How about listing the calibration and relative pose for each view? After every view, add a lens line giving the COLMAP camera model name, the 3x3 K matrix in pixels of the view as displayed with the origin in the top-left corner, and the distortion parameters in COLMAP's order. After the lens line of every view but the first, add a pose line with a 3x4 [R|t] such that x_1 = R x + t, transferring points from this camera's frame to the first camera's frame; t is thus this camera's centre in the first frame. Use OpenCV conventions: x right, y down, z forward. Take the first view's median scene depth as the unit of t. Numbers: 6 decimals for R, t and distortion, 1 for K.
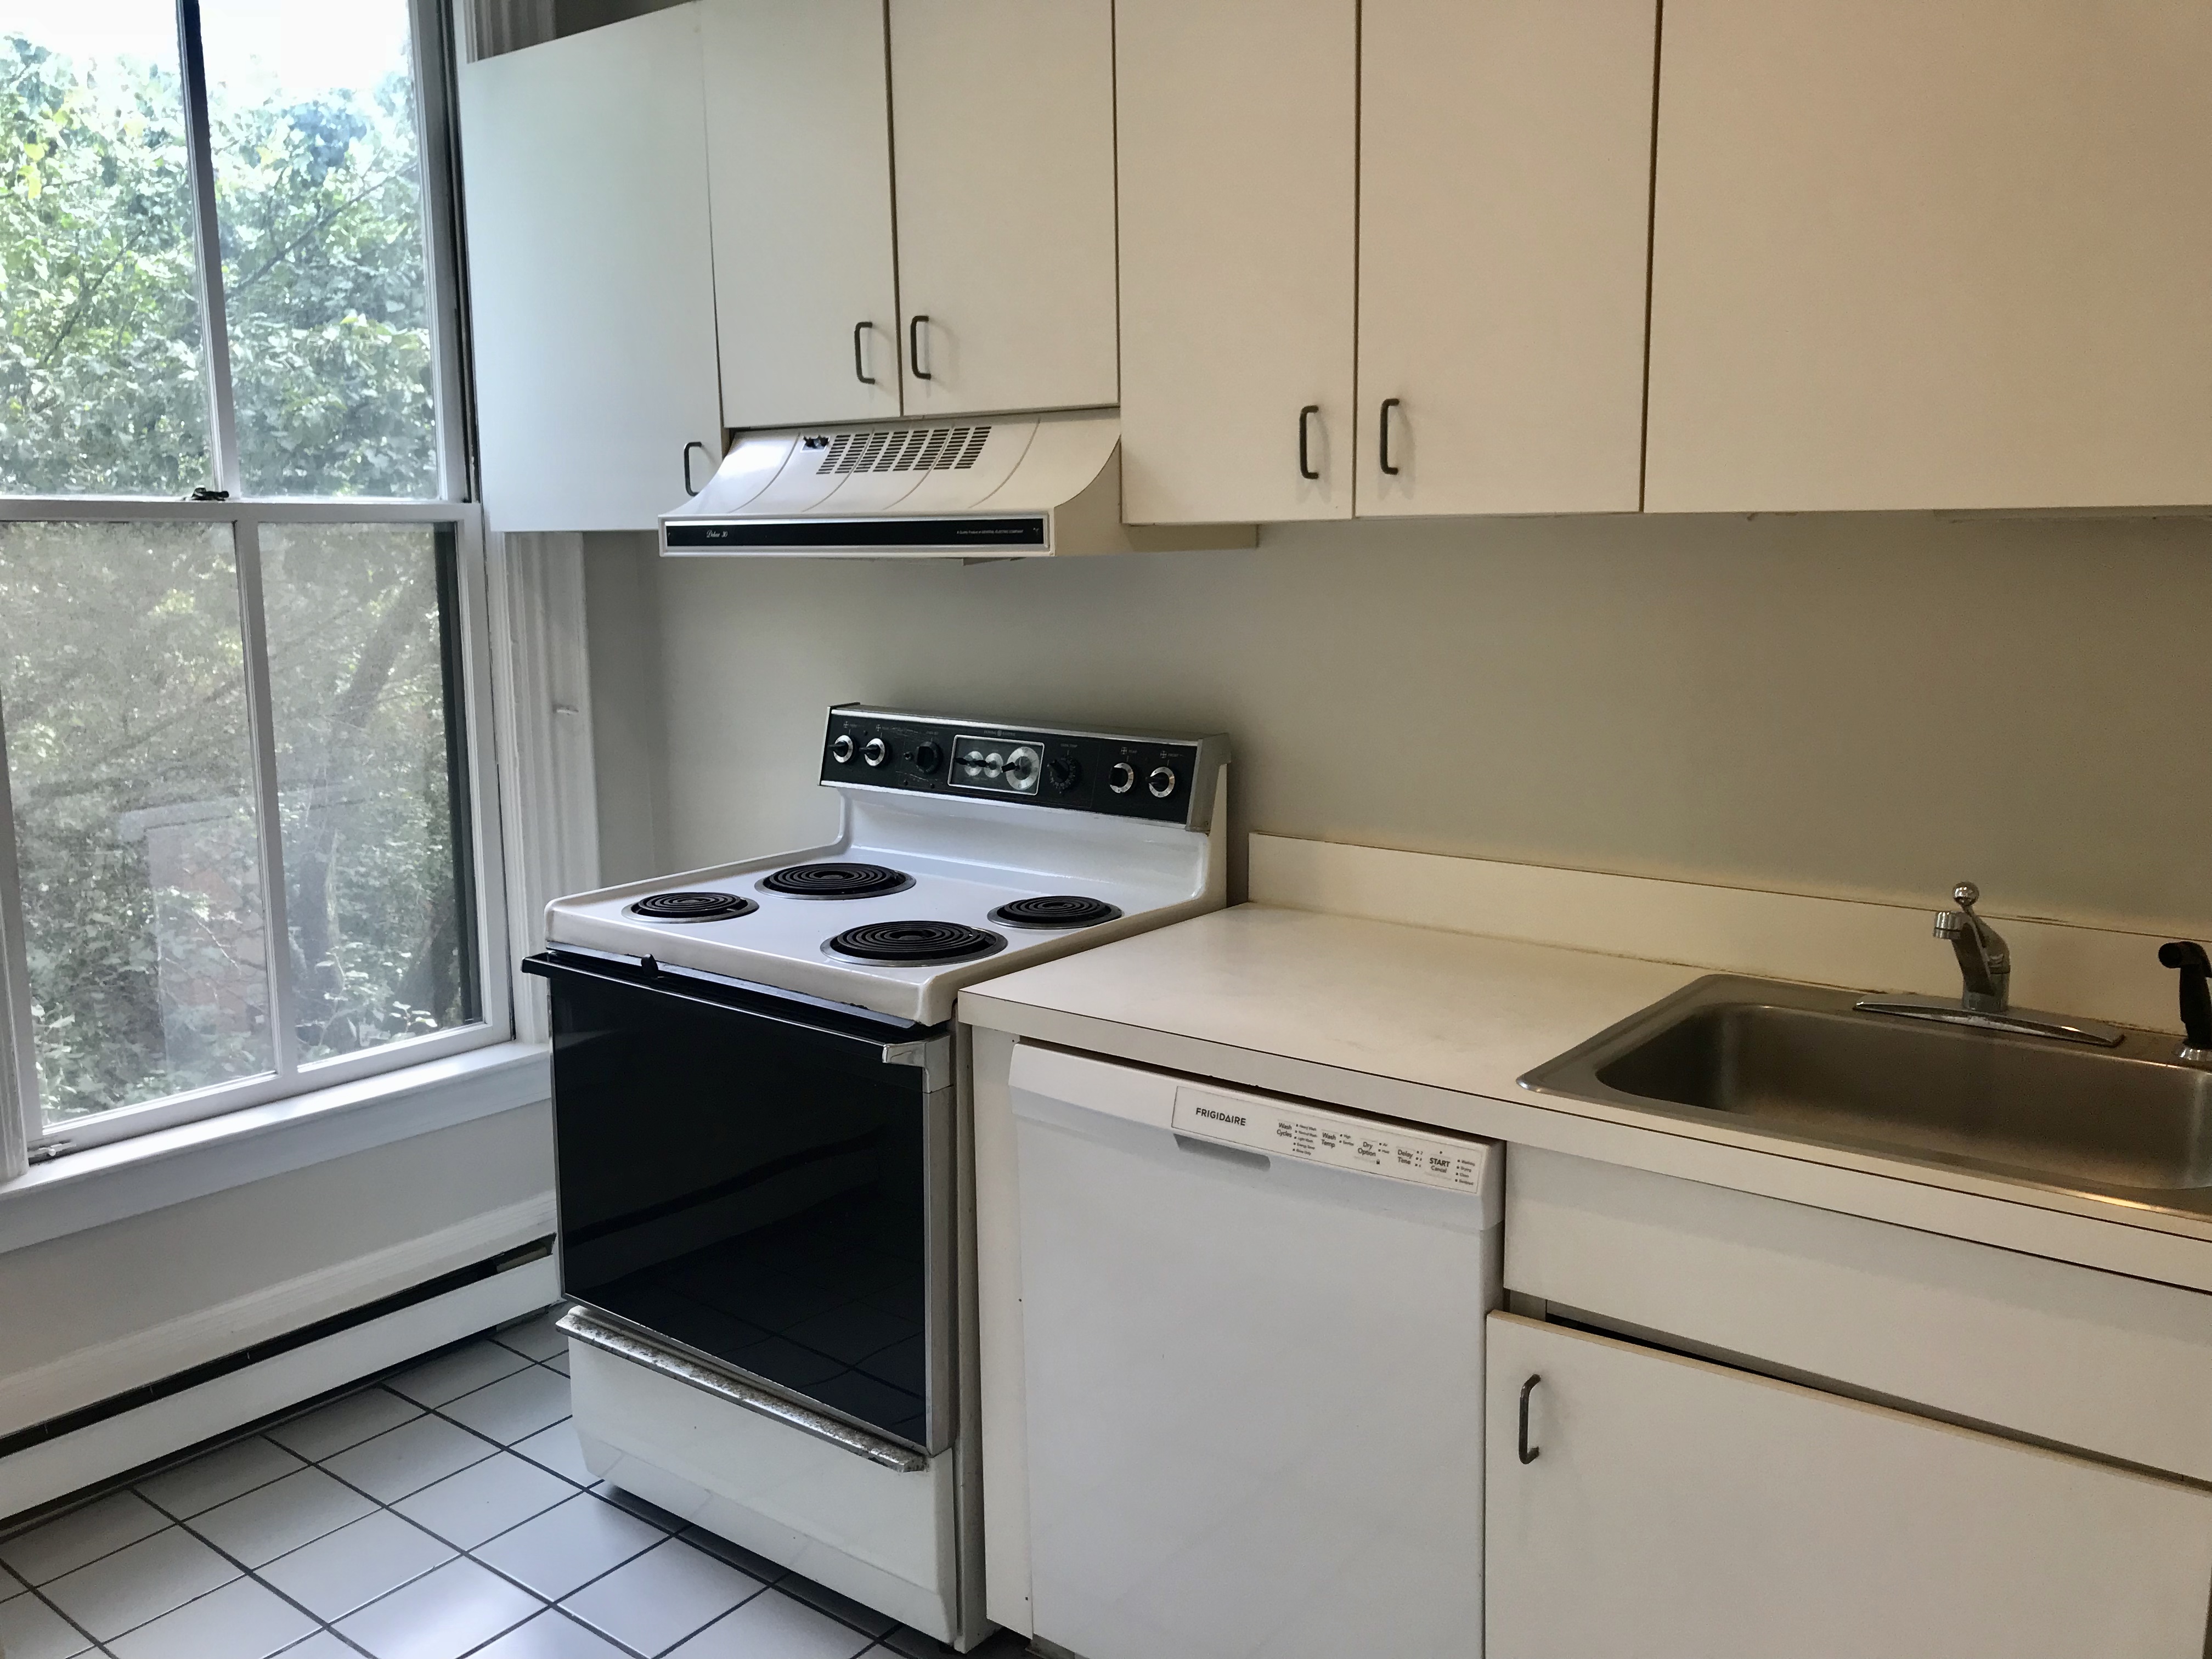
lens RADIAL K [[1762.5, 0, 1106.0], [0, 1762.5, 829.5], [0, 0, 1]] dist [0.139611, -0.001218]
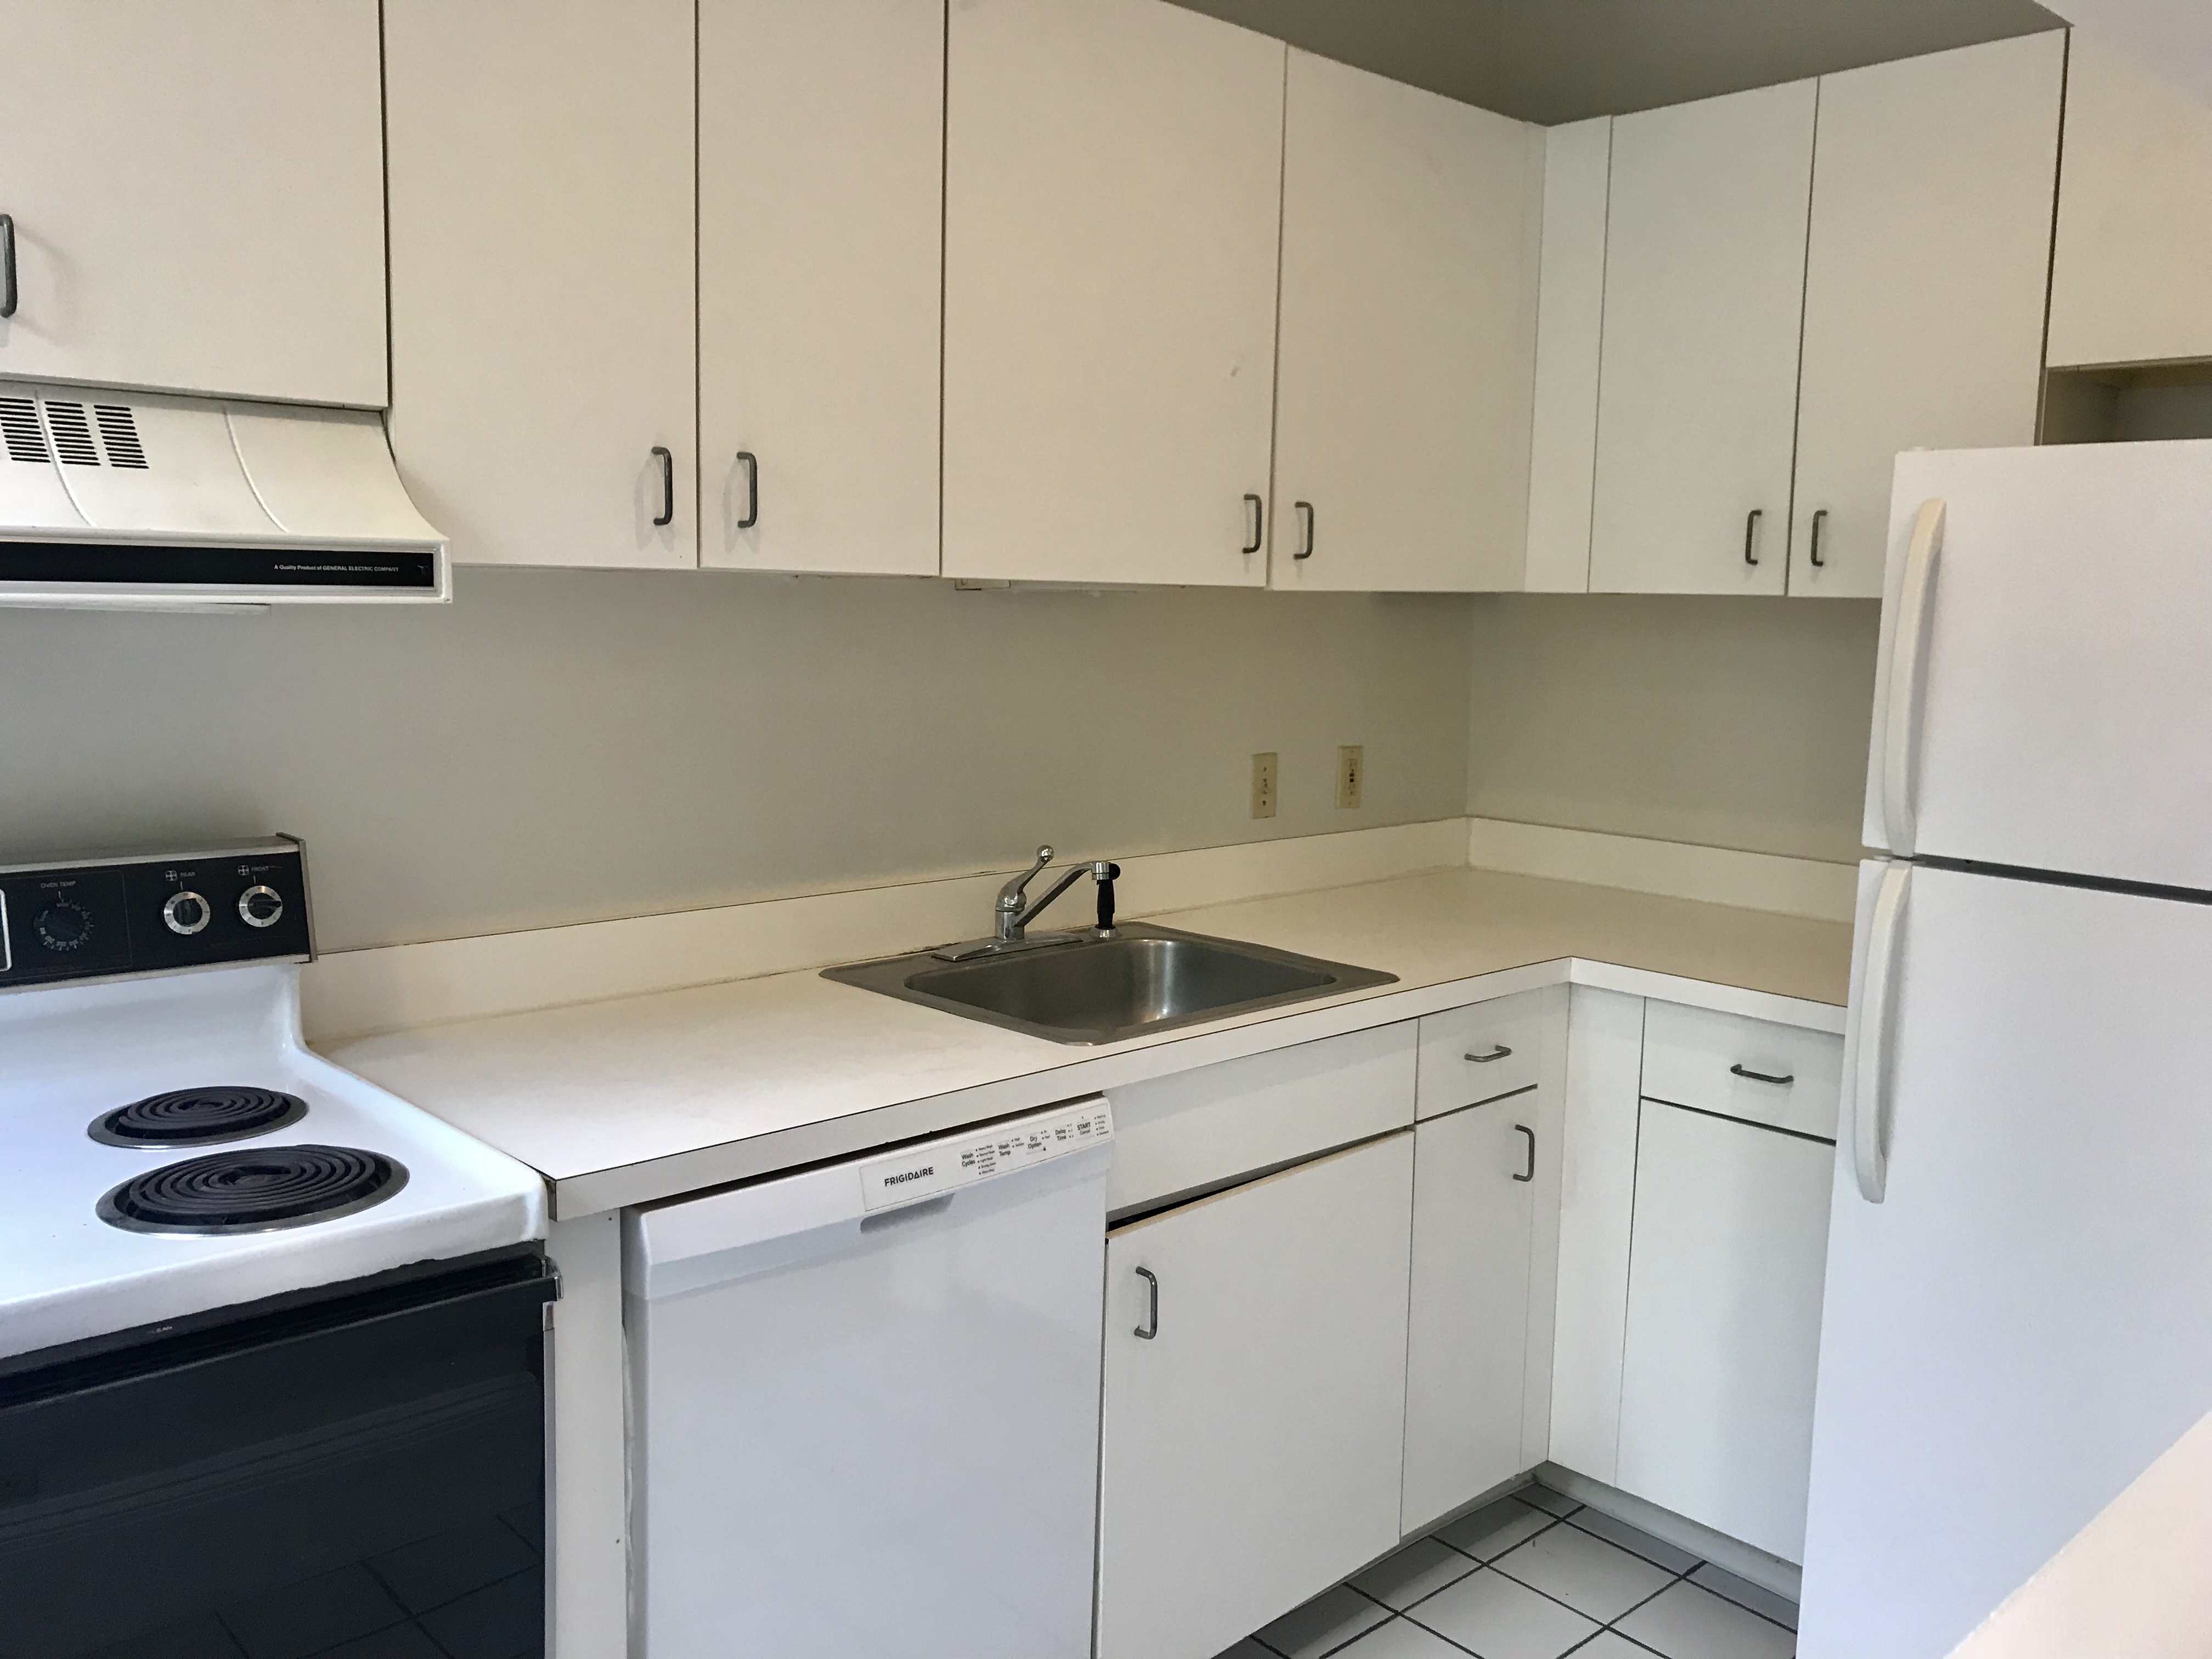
lens RADIAL K [[1800.9, 0, 1098.8], [0, 1800.9, 810.3], [0, 0, 1]] dist [0.031004, -0.008407]
pose [[0.154133, -0.099842, 0.982993, -0.862916], [0.146165, 0.986239, 0.077254, -0.097536], [-0.977179, 0.131772, 0.166606, 0.691143]]
